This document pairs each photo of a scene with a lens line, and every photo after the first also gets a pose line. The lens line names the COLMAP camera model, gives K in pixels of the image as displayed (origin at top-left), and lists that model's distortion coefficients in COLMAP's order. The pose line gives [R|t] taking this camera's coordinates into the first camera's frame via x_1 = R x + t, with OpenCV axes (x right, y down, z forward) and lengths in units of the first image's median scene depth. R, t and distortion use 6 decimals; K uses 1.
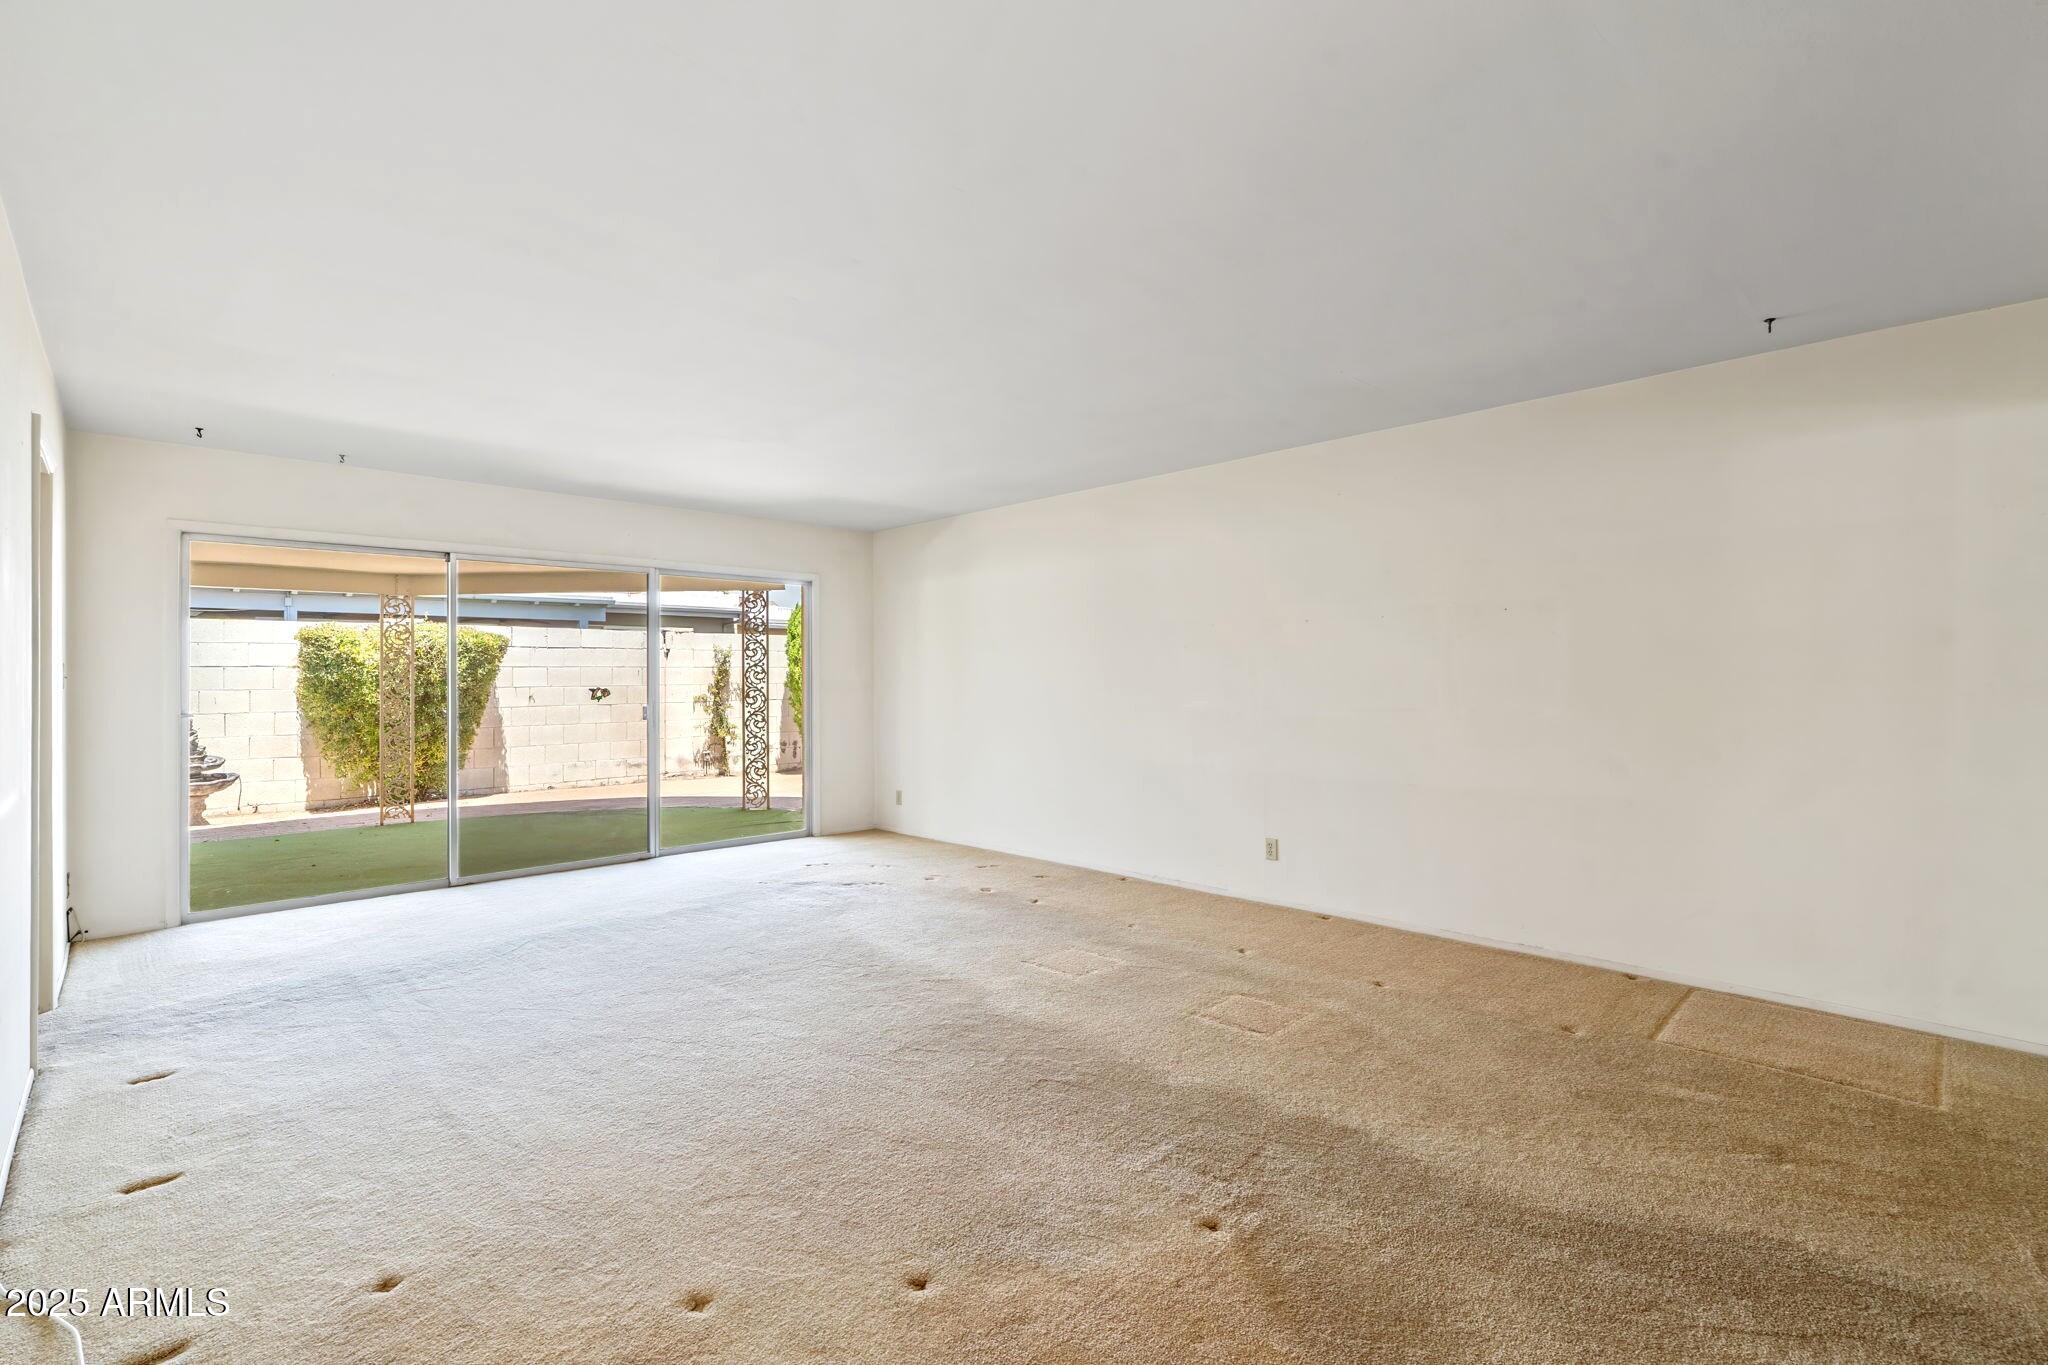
lens RADIAL K [[916.2, 0, 1018.1], [0, 916.2, 671.2], [0, 0, 1]] dist [-0.001345, -0.000129]
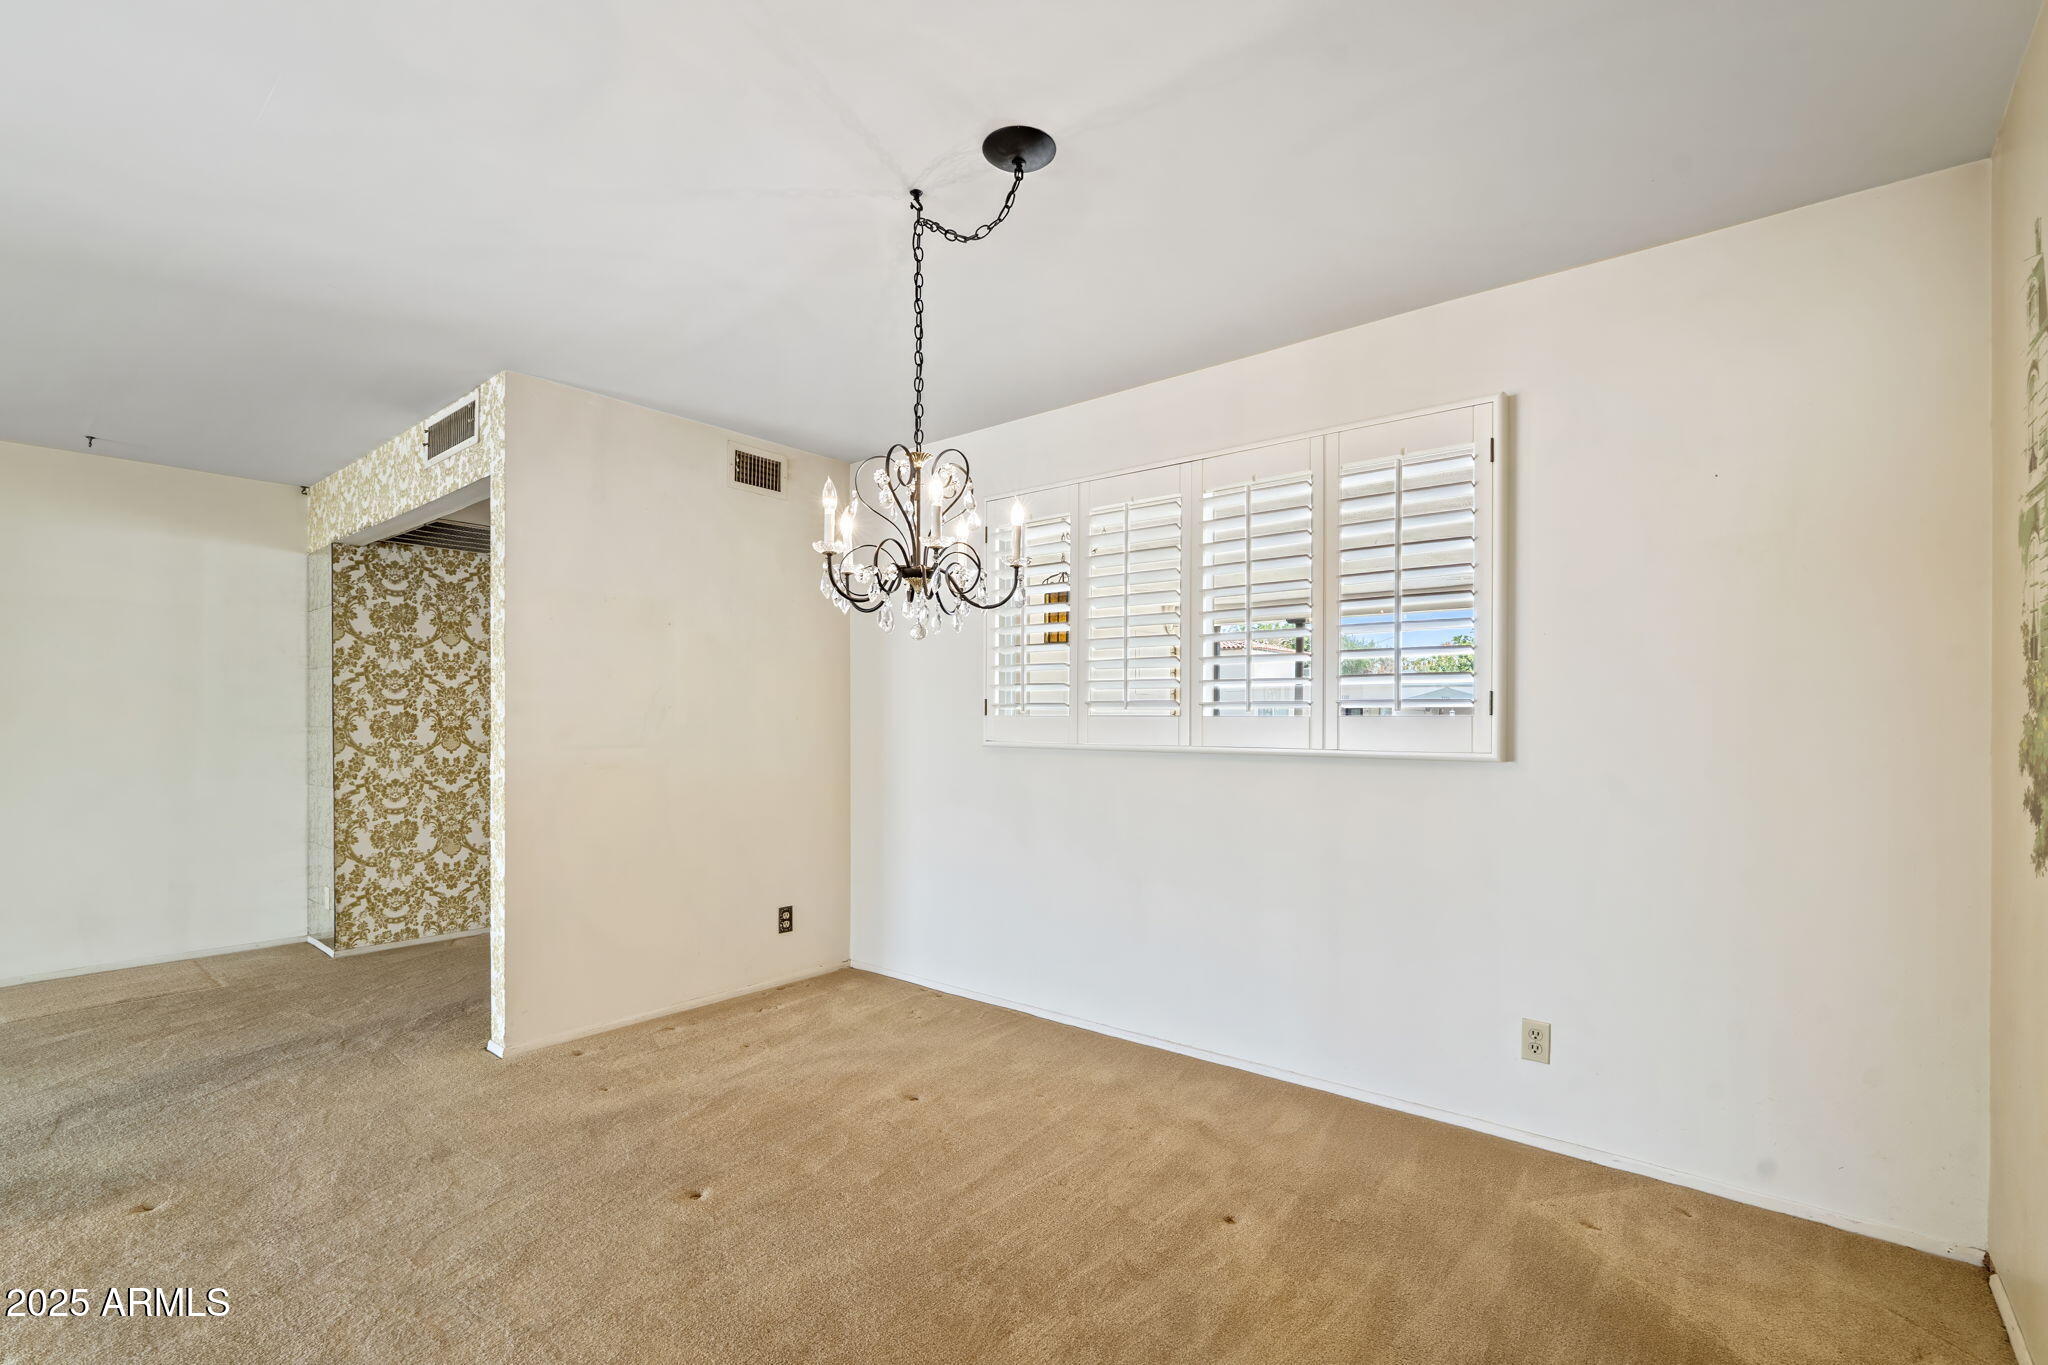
lens RADIAL K [[929.9, 0, 1021.3], [0, 929.9, 719.2], [0, 0, 1]] dist [0.000003, -0.000086]
pose [[-0.087724, -0.003886, 0.996137, -0.777942], [-0.006594, 0.999973, 0.003320, 0.000737], [-0.996123, -0.006277, -0.087747, -0.254574]]
